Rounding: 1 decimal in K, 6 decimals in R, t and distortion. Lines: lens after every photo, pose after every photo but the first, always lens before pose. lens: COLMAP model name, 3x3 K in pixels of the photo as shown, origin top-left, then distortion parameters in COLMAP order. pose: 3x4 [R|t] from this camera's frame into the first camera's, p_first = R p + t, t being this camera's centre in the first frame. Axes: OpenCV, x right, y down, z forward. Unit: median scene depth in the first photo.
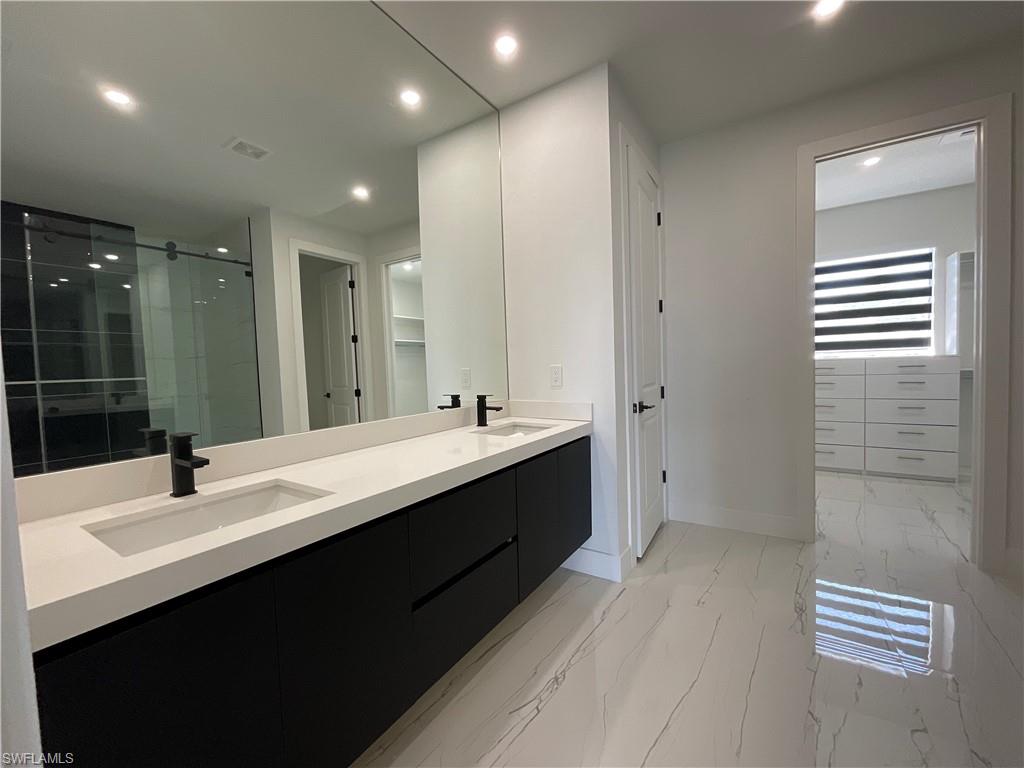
lens RADIAL K [[418.7, 0, 514.3], [0, 418.7, 386.7], [0, 0, 1]] dist [0.007592, -0.000118]
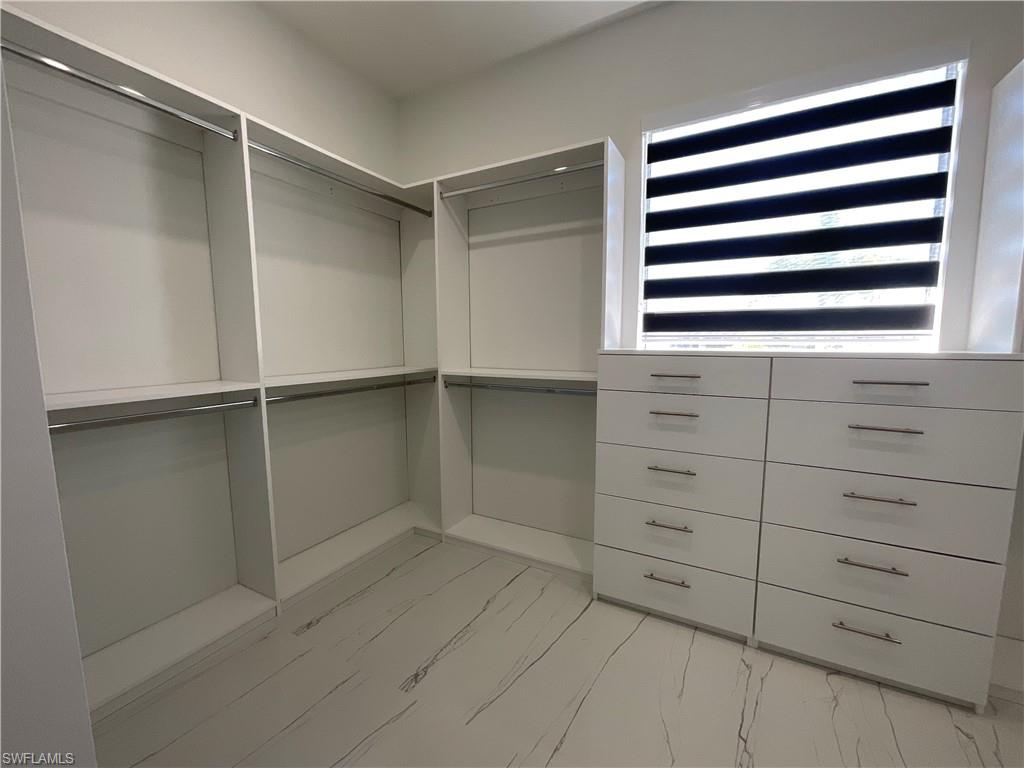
lens RADIAL K [[419.9, 0, 511.8], [0, 419.9, 385.4], [0, 0, 1]] dist [-0.003588, -0.000391]
pose [[0.996989, 0.026239, 0.072963, 0.605339], [-0.030117, 0.998163, 0.052569, -0.055602], [-0.071449, -0.054608, 0.995948, 0.675486]]
